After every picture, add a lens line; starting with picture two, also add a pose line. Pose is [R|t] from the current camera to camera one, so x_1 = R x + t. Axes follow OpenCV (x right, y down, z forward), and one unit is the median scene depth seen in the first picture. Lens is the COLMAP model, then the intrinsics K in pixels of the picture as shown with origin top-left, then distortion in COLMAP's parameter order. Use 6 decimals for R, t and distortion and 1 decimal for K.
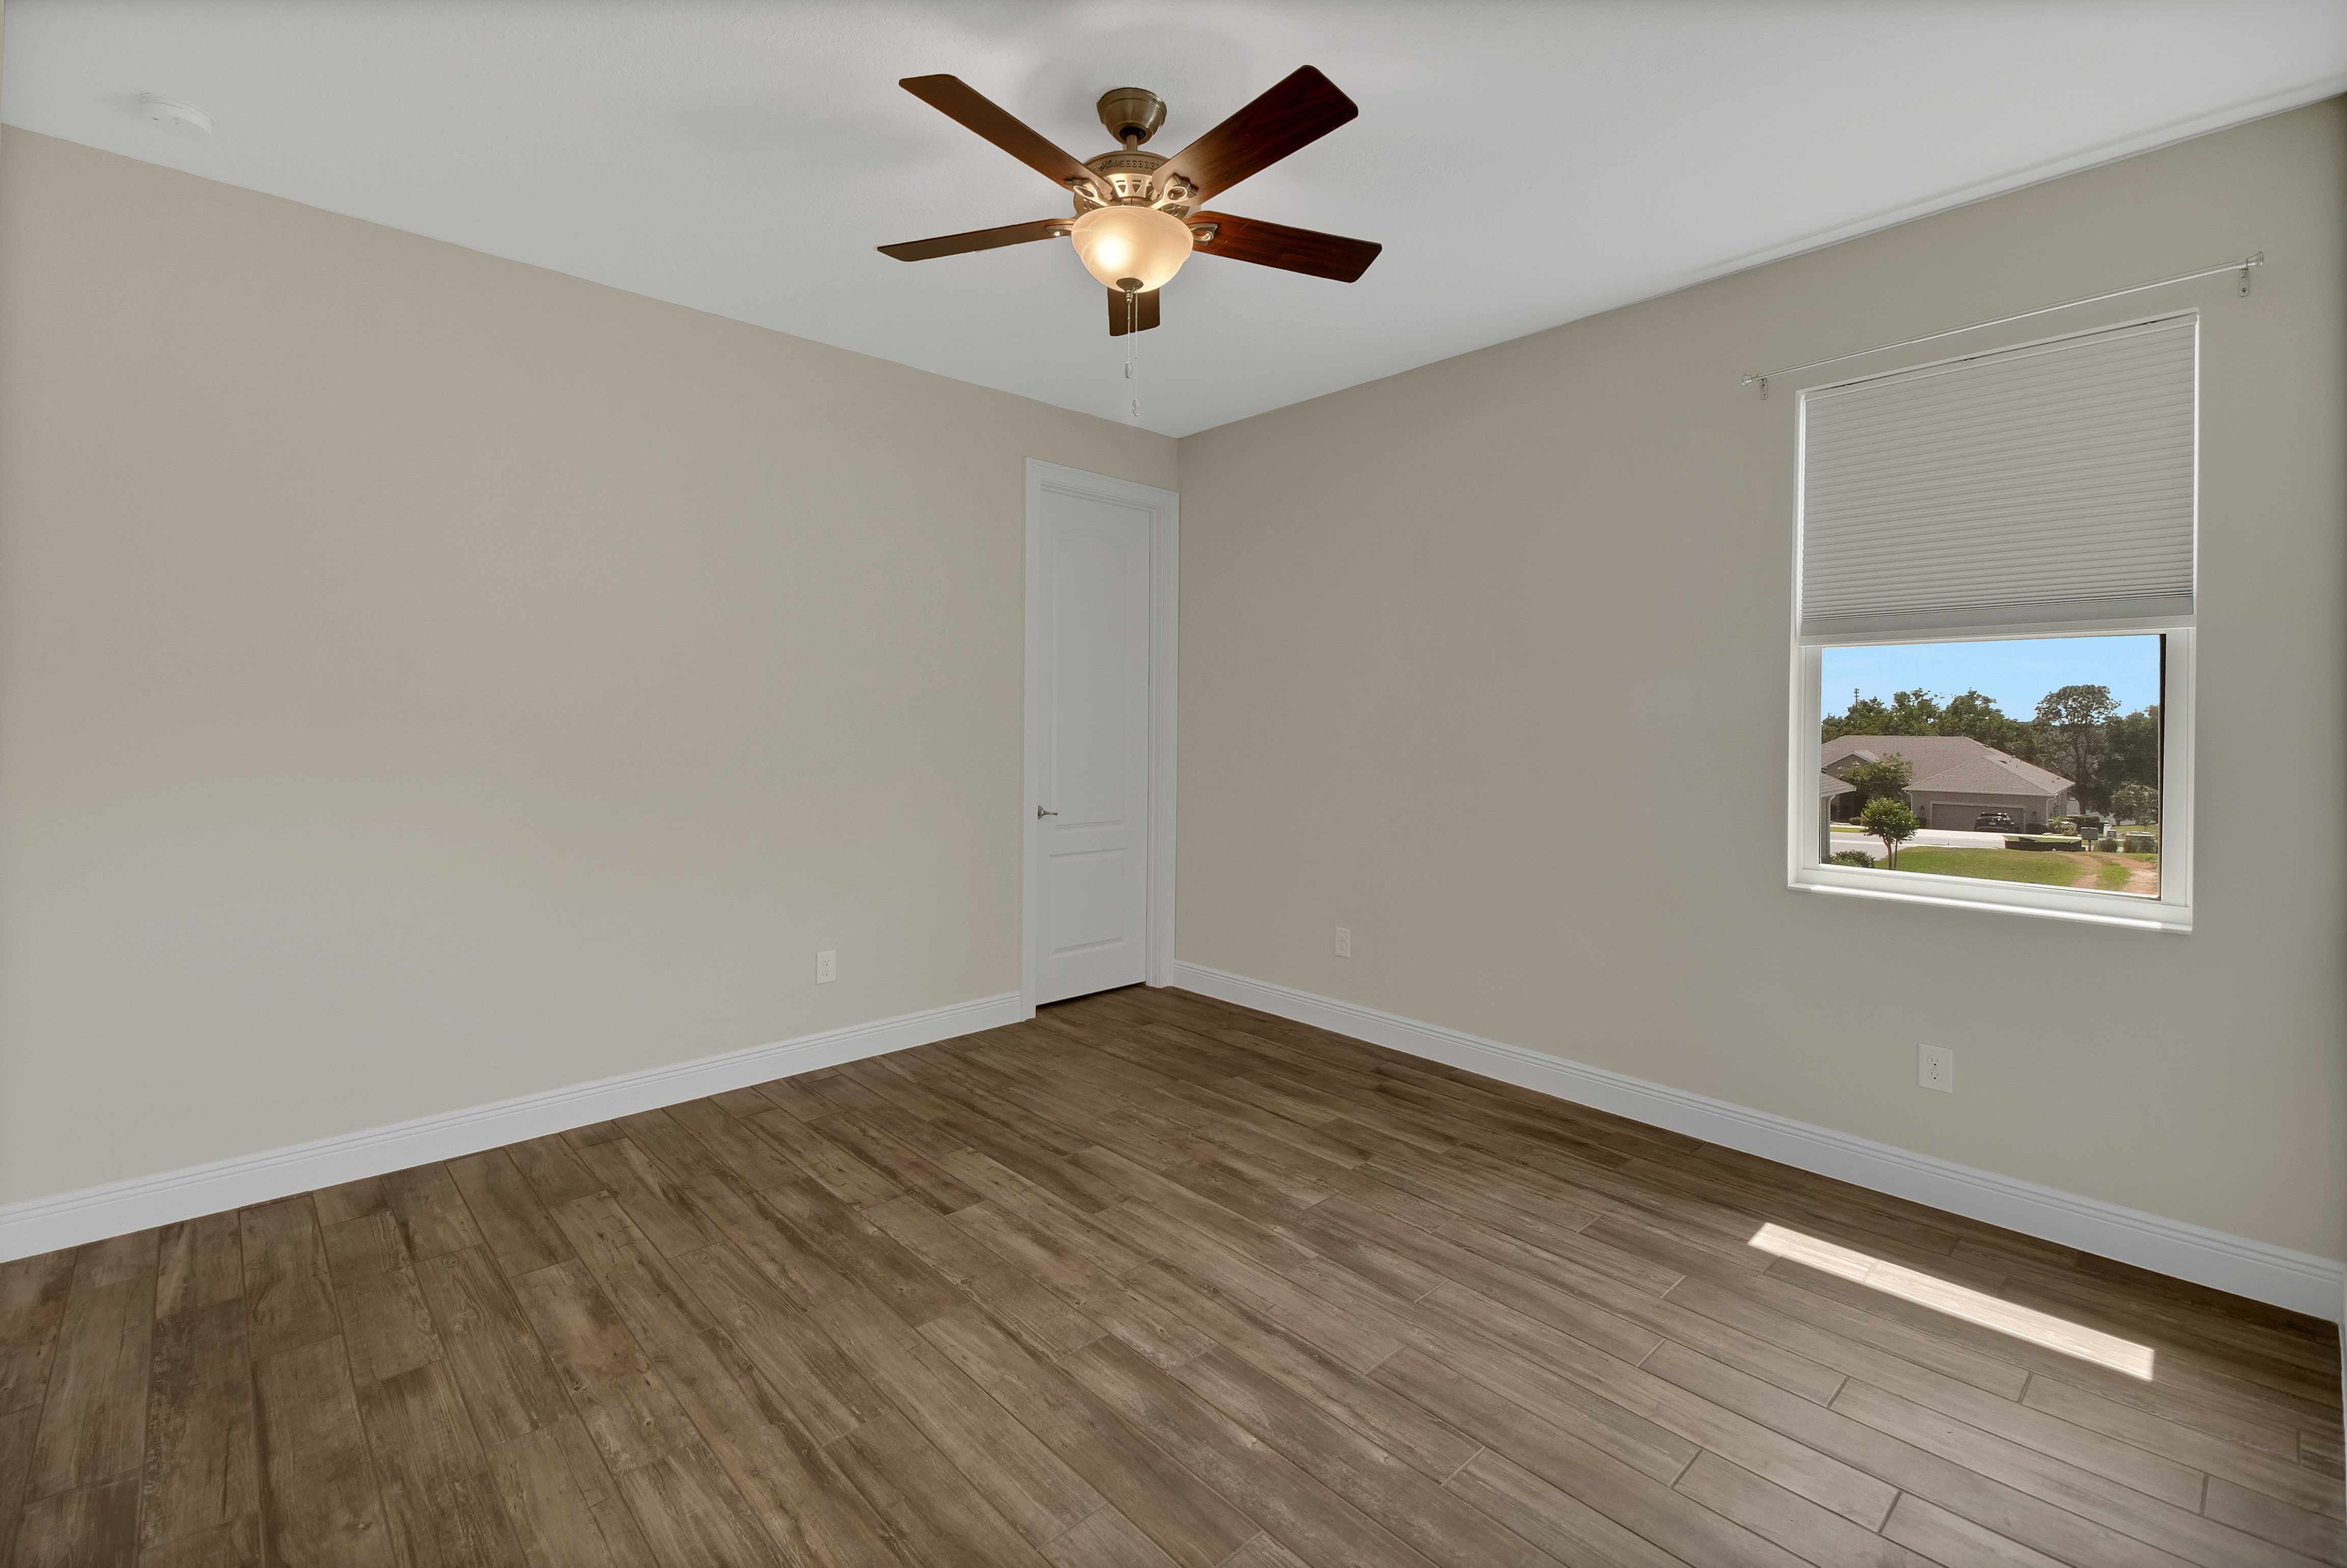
lens RADIAL K [[1027.6, 0, 1167.3], [0, 1027.6, 749.5], [0, 0, 1]] dist [0.044844, -0.022593]
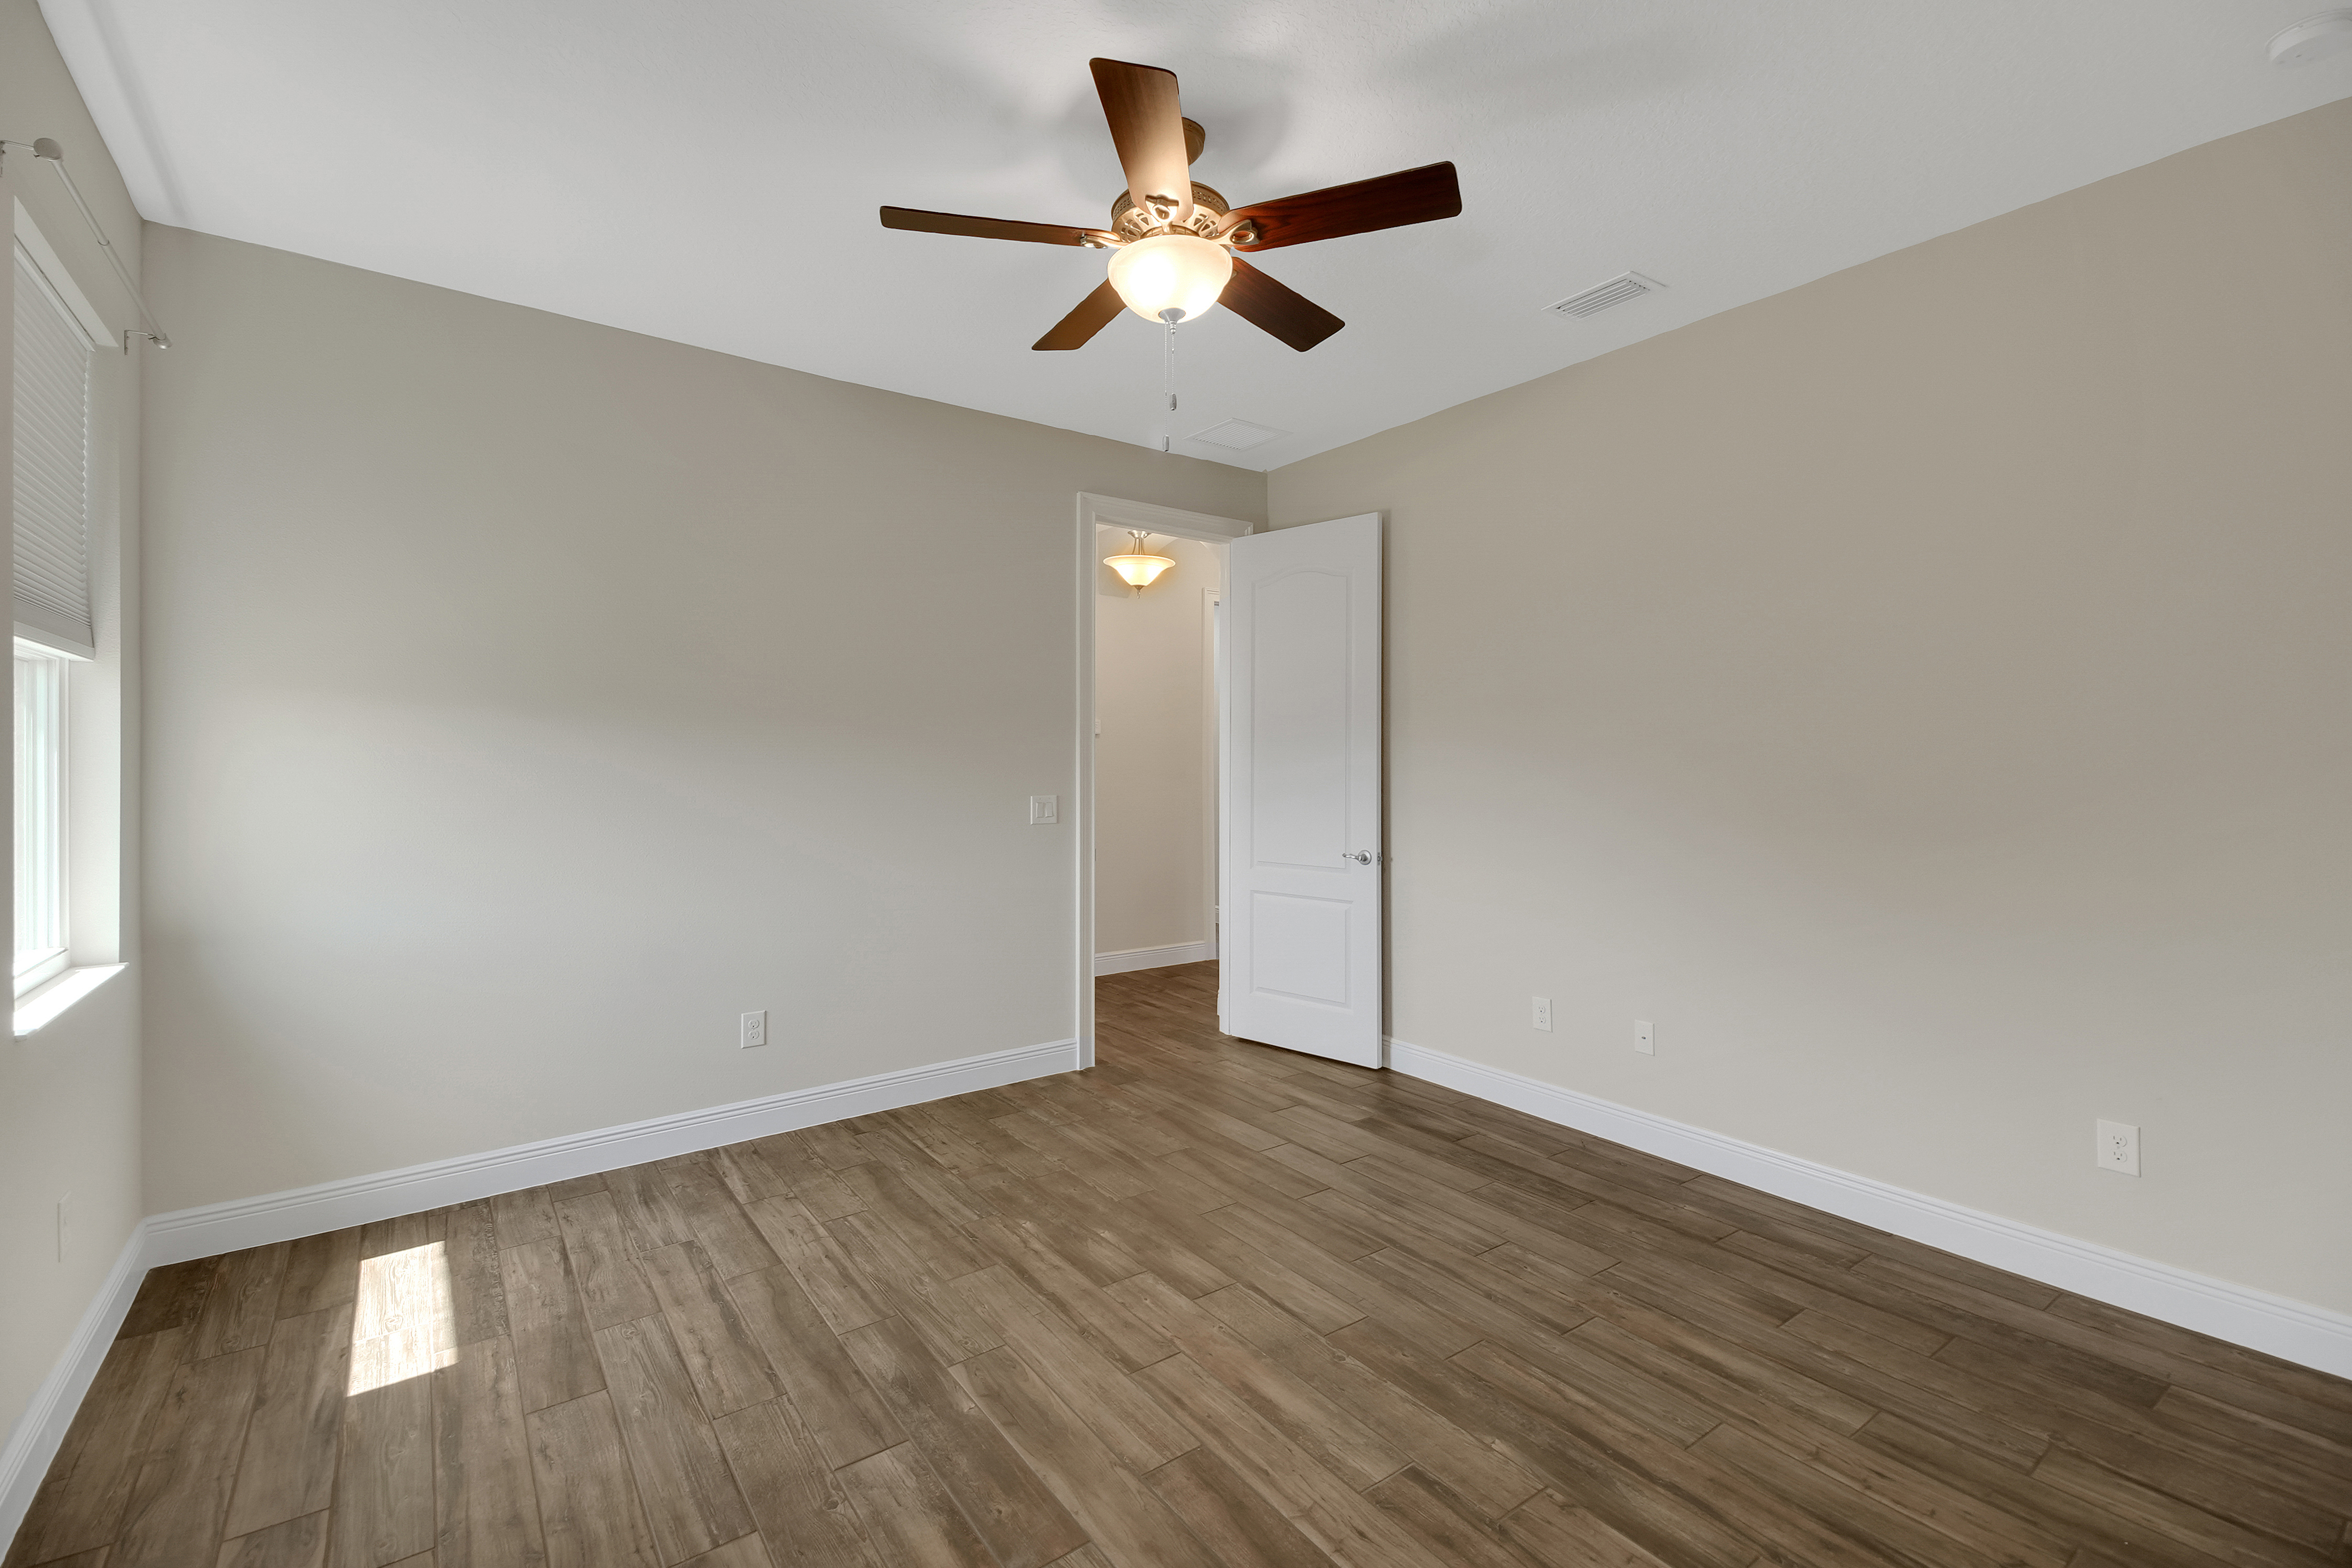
lens RADIAL K [[1029.8, 0, 1169.8], [0, 1029.8, 749.4], [0, 0, 1]] dist [0.044844, -0.022593]
pose [[-0.992624, -0.002629, 0.121201, -0.153149], [-0.000792, 0.999884, 0.015201, -0.052911], [-0.121227, 0.014993, -0.992512, 1.934327]]
